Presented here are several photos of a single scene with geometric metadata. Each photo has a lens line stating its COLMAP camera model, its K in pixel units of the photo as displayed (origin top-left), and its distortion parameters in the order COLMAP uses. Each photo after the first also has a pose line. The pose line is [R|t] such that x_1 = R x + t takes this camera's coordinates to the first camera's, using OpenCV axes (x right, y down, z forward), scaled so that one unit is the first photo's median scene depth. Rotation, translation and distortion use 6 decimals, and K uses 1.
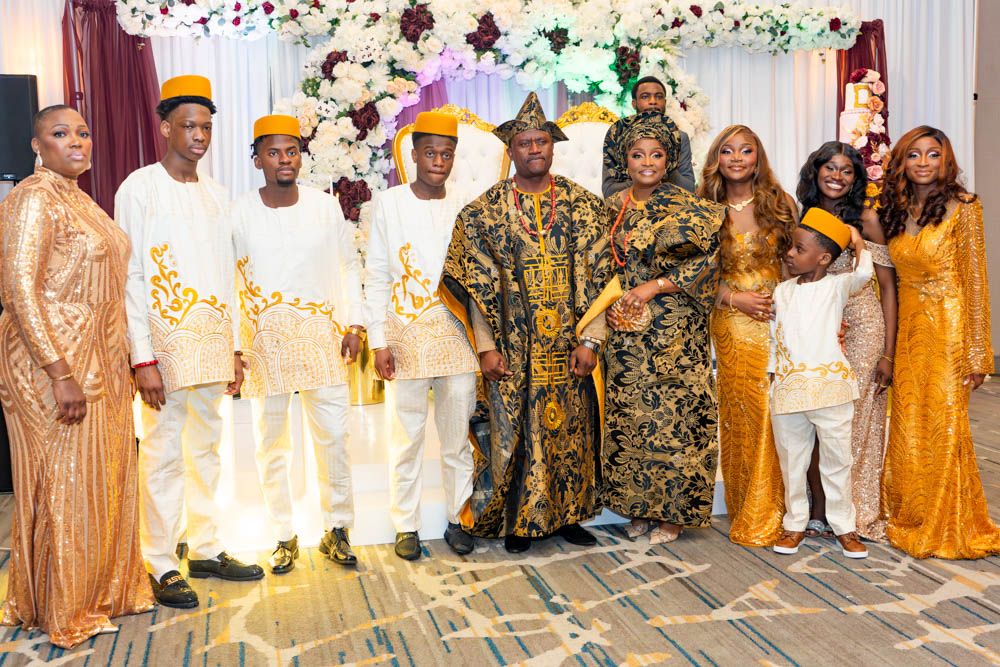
lens RADIAL K [[1155.6, 0, 506.5], [0, 1155.6, 322.5], [0, 0, 1]] dist [0.031870, 0.000000]
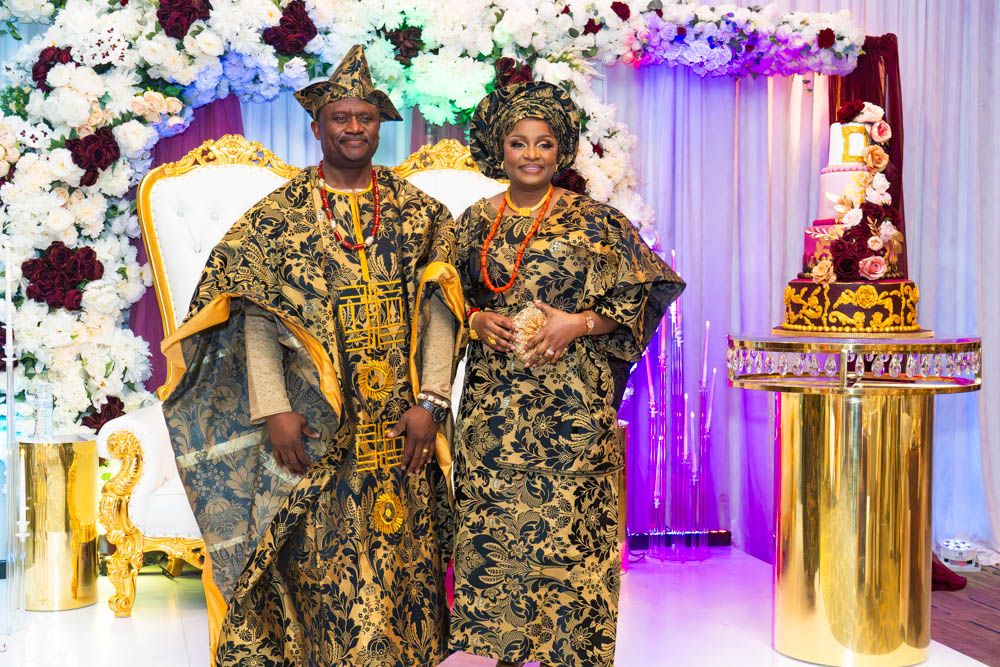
lens RADIAL K [[1421.0, 0, 501.2], [0, 1421.0, 323.5], [0, 0, 1]] dist [0.045816, 0.000000]
pose [[0.998971, 0.028999, 0.034867, 0.076410], [-0.026890, 0.997865, -0.059520, -0.039874], [-0.036518, 0.058521, 0.997618, 0.205460]]
